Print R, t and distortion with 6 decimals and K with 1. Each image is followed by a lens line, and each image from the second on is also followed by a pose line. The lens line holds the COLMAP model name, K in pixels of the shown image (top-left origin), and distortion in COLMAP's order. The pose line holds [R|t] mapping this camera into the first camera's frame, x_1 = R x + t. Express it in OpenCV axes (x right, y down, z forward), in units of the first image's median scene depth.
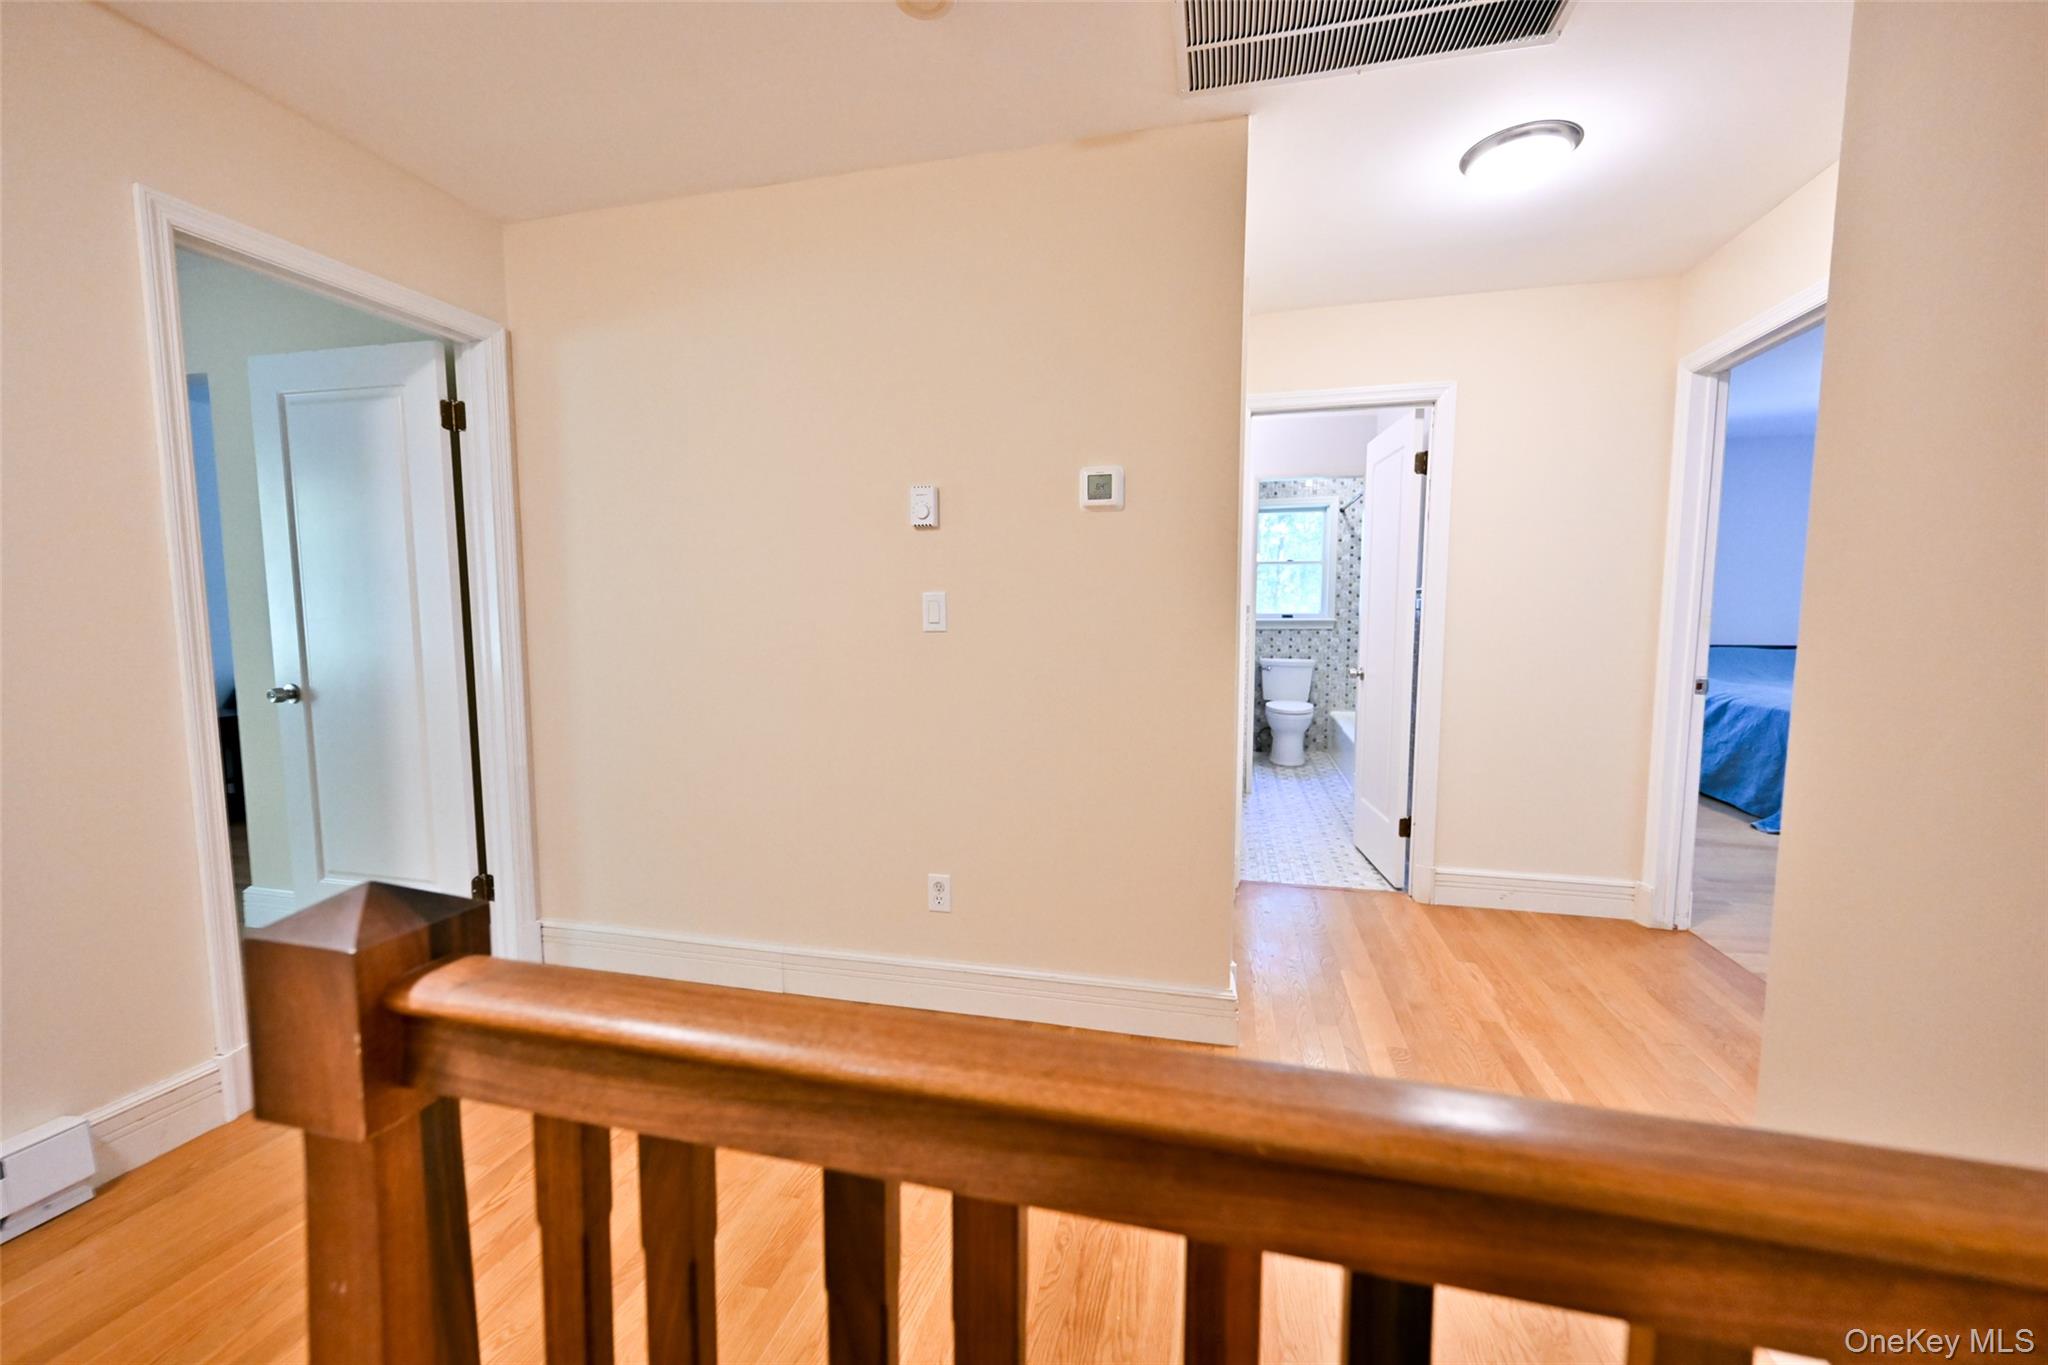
lens RADIAL K [[806.7, 0, 1012.6], [0, 806.7, 685.0], [0, 0, 1]] dist [-0.000573, 0.000374]
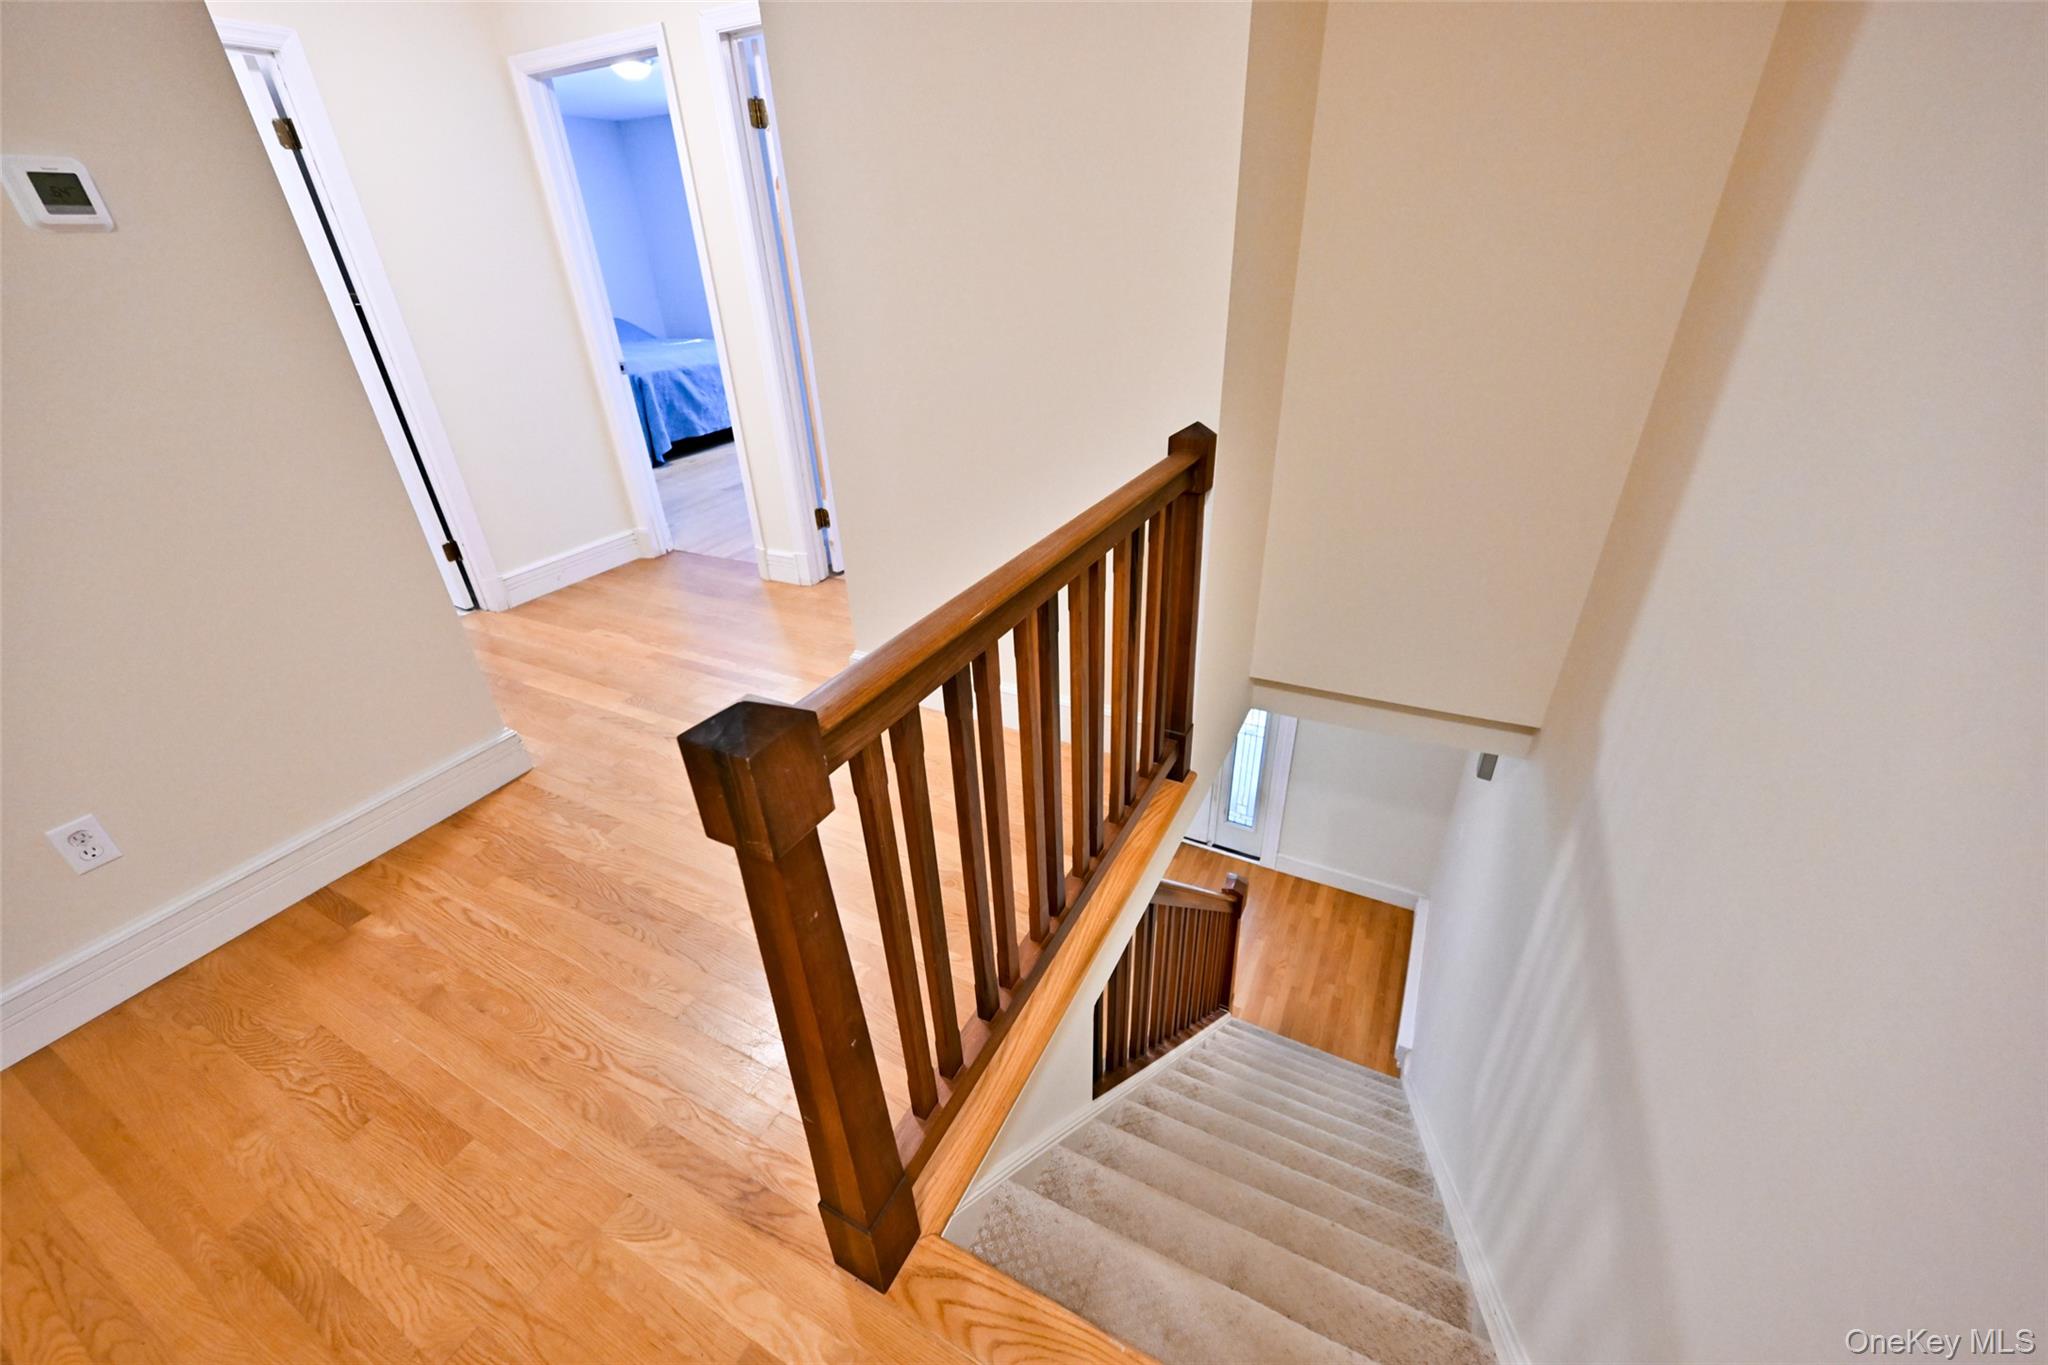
lens RADIAL K [[806.7, 0, 1006.1], [0, 806.7, 686.7], [0, 0, 1]] dist [-0.000573, 0.000374]
pose [[0.245329, -0.477104, 0.843911, -0.350041], [0.121932, 0.878787, 0.461375, -0.073105], [-0.961741, -0.010289, 0.273766, 0.035318]]
